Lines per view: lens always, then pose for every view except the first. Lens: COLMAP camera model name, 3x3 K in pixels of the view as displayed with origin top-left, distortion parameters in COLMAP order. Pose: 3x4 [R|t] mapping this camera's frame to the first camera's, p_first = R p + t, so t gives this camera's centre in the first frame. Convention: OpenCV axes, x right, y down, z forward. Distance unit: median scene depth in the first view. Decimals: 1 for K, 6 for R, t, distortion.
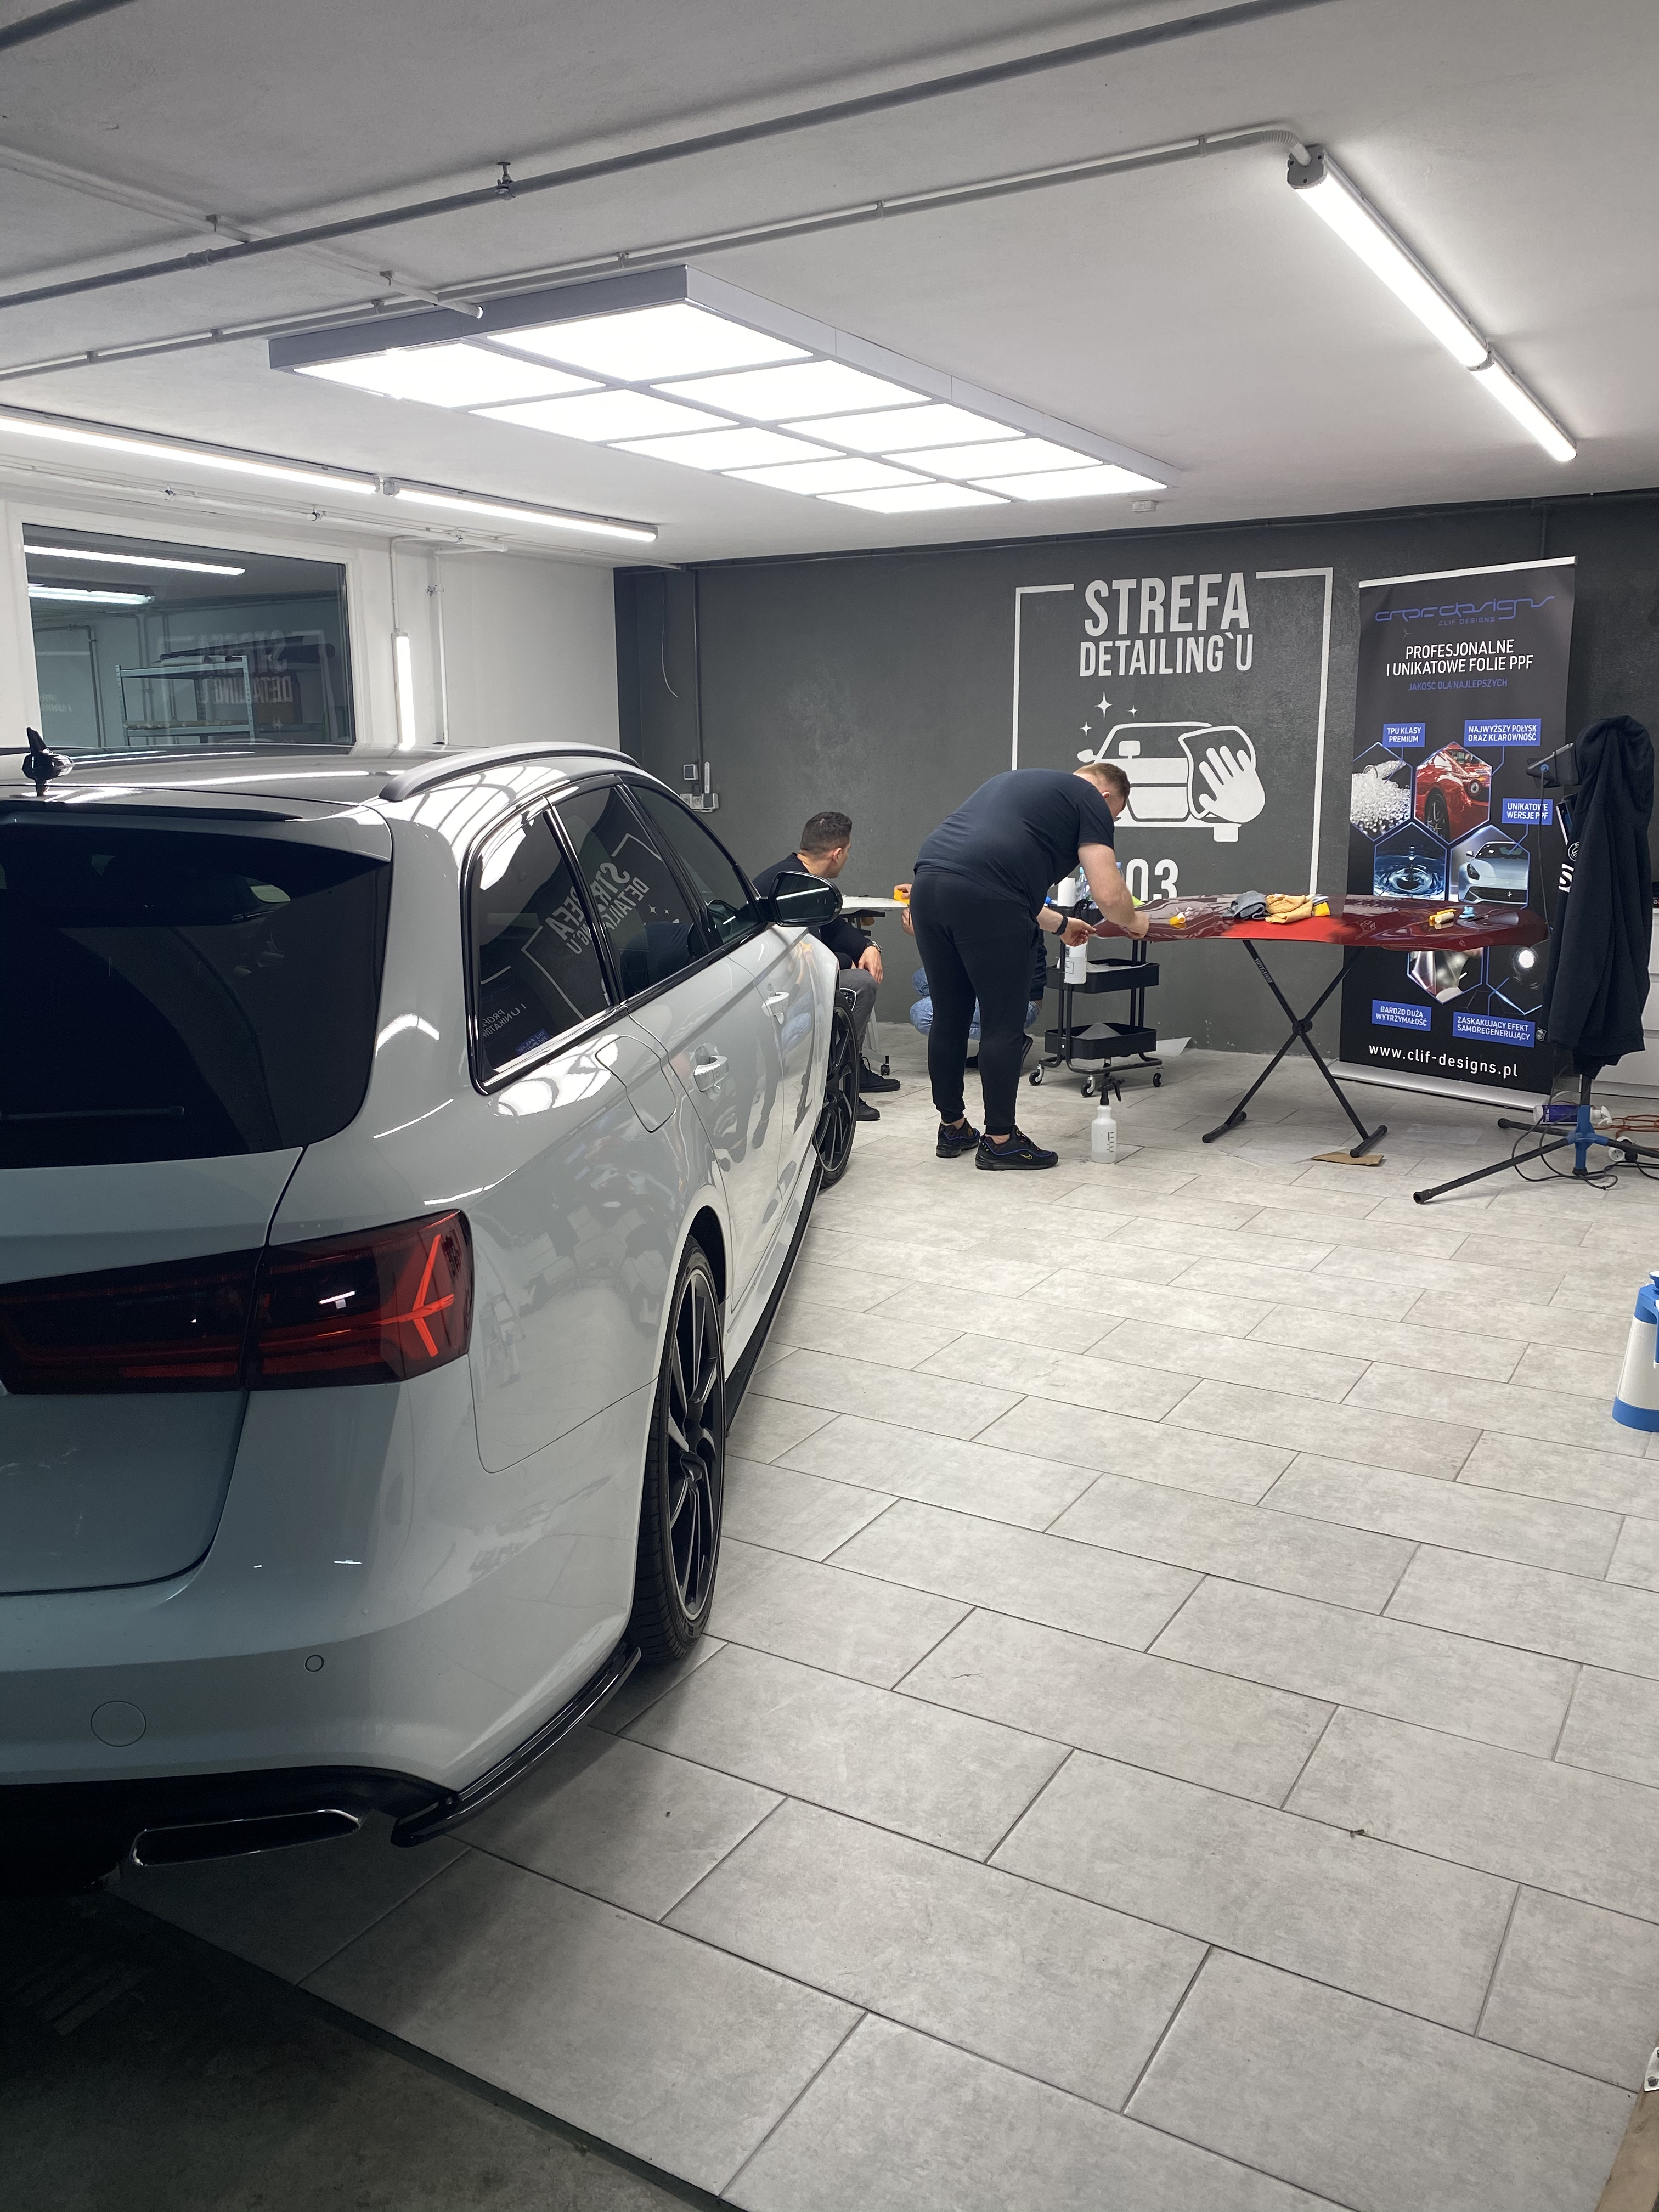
lens RADIAL K [[1699.3, 0, 829.6], [0, 1699.3, 1136.4], [0, 0, 1]] dist [0.060558, -0.039565]
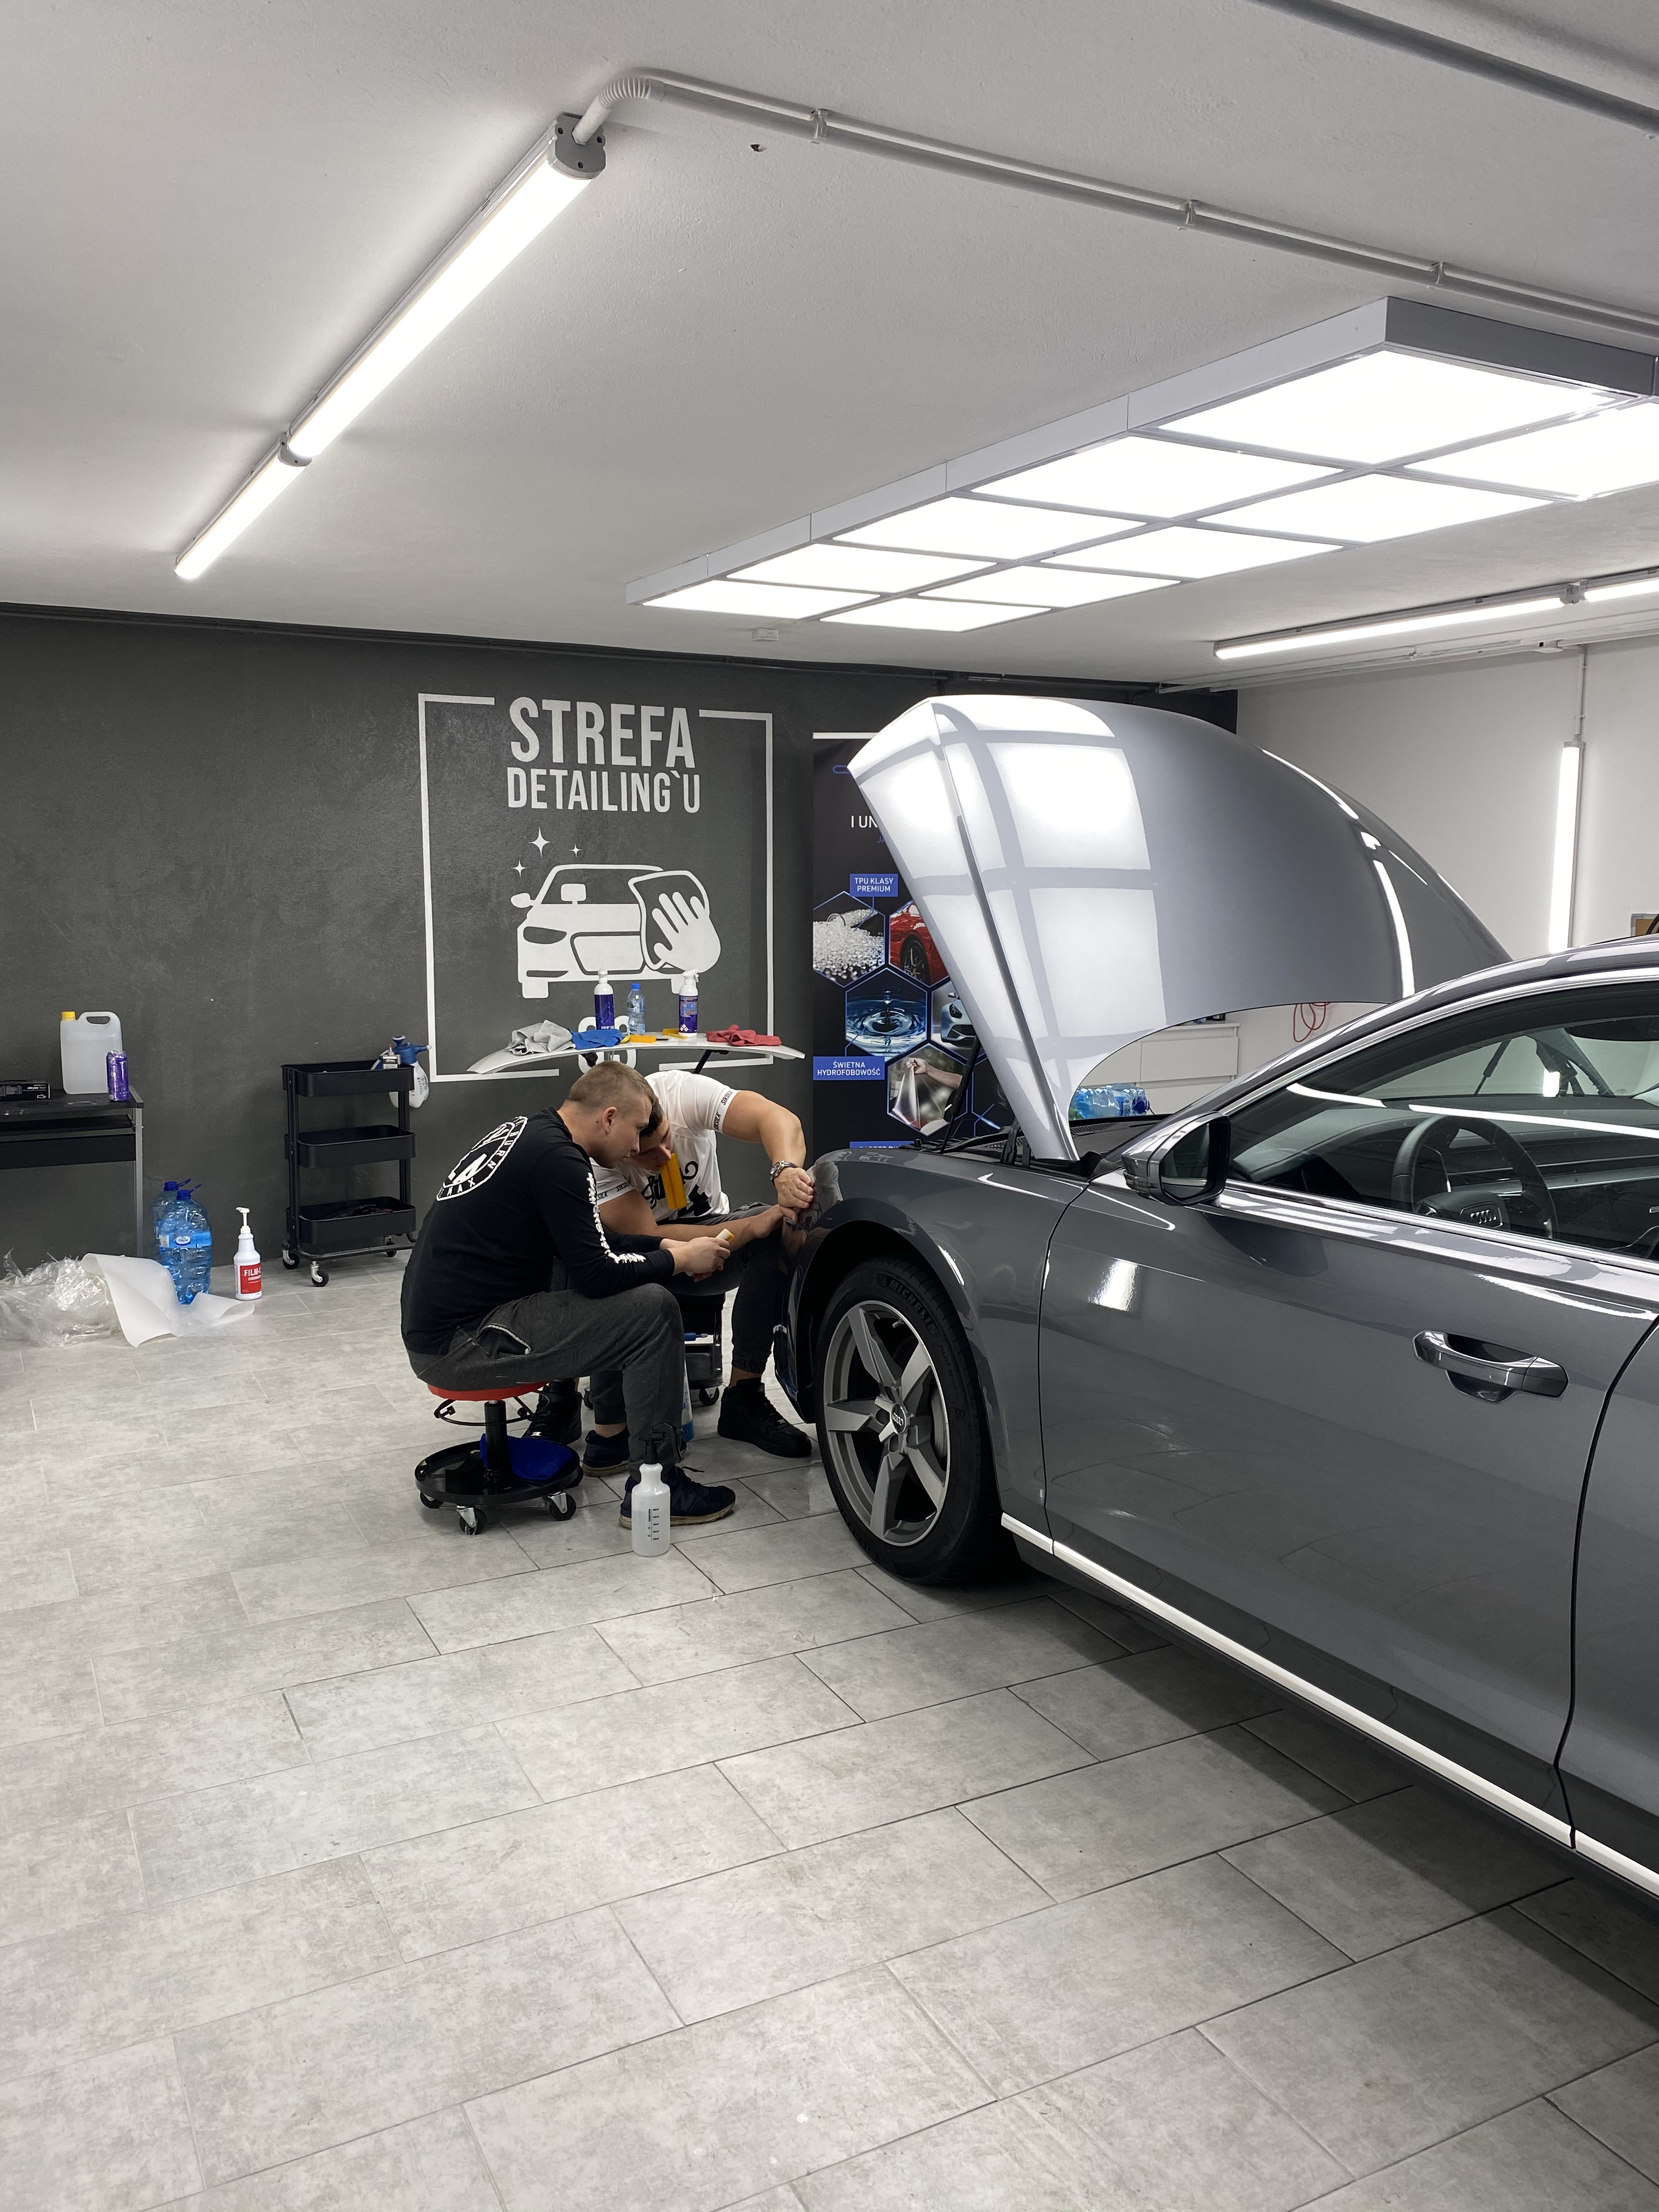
lens RADIAL K [[1699.3, 0, 921.5], [0, 1699.3, 1153.9], [0, 0, 1]] dist [0.060558, -0.039565]
pose [[0.500874, -0.132751, 0.855279, -0.505071], [0.179179, 0.982665, 0.047591, -0.109145], [-0.846770, 0.129411, 0.515977, 0.431198]]
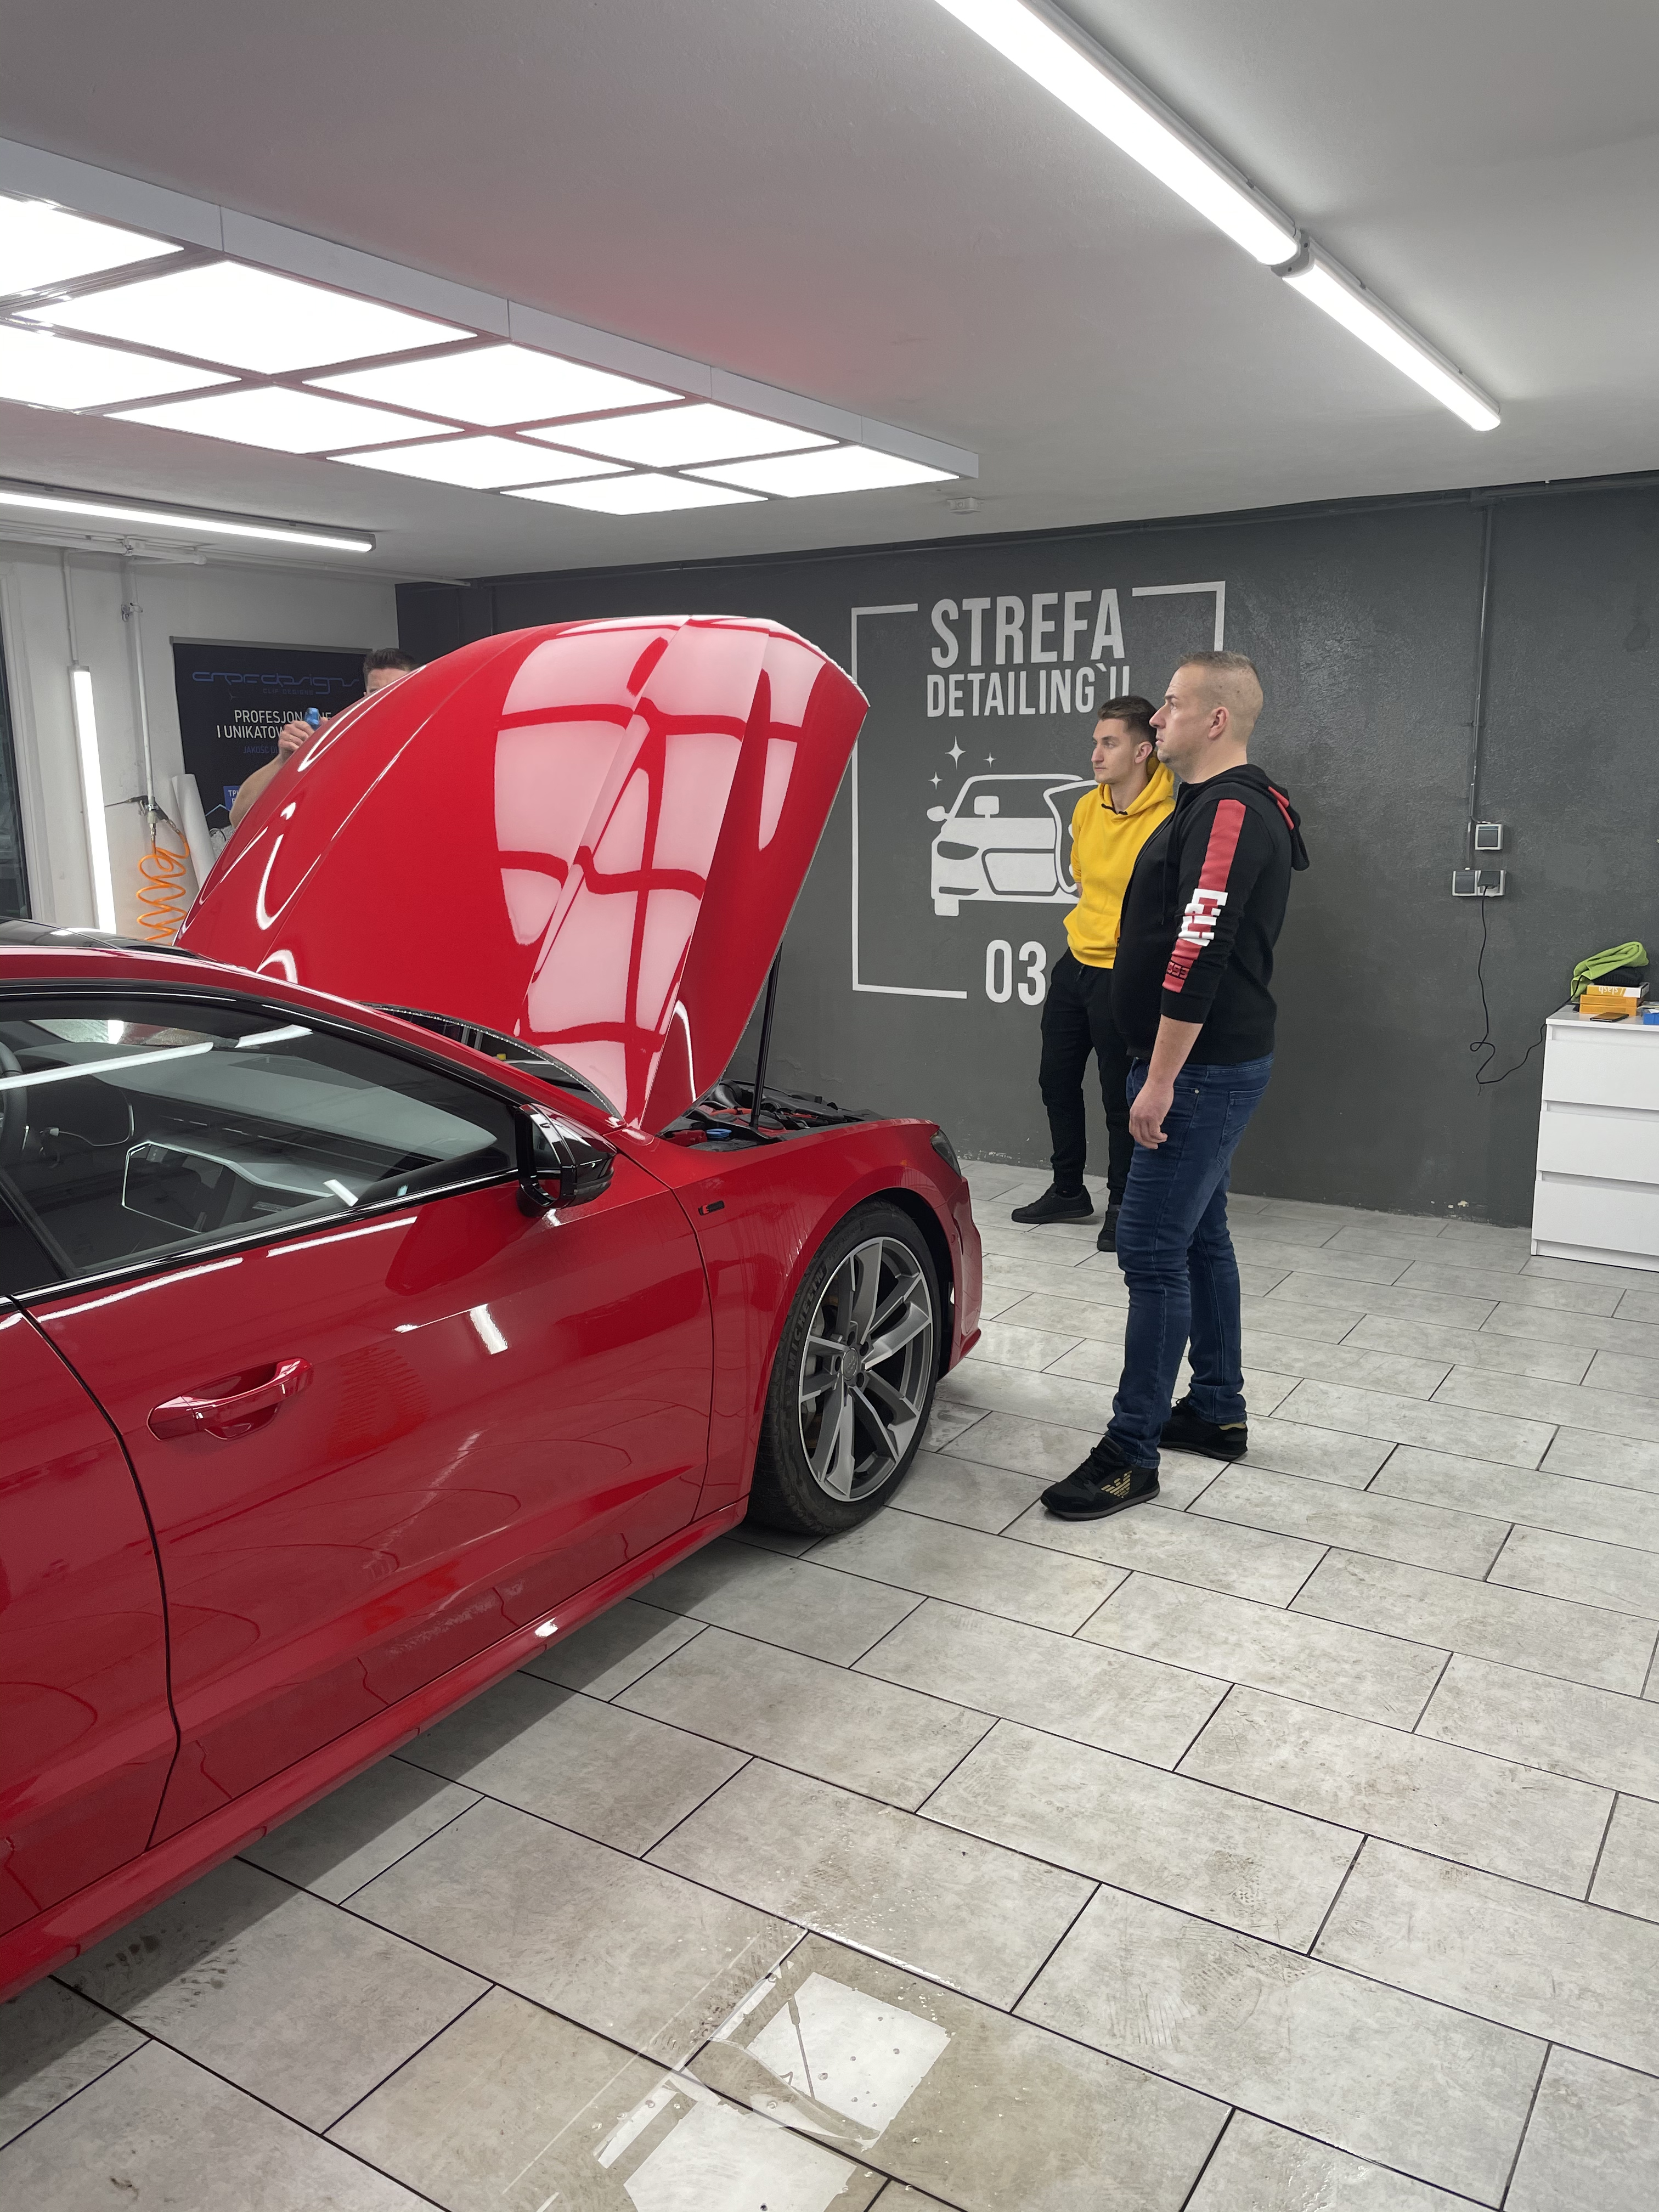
lens RADIAL K [[1676.2, 0, 810.9], [0, 1676.2, 1146.4], [0, 0, 1]] dist [0.045673, -0.030498]
pose [[0.999104, 0.008713, -0.041410, 0.129801], [-0.008878, 0.999953, -0.003805, -0.062954], [0.041375, 0.004169, 0.999135, 0.204448]]
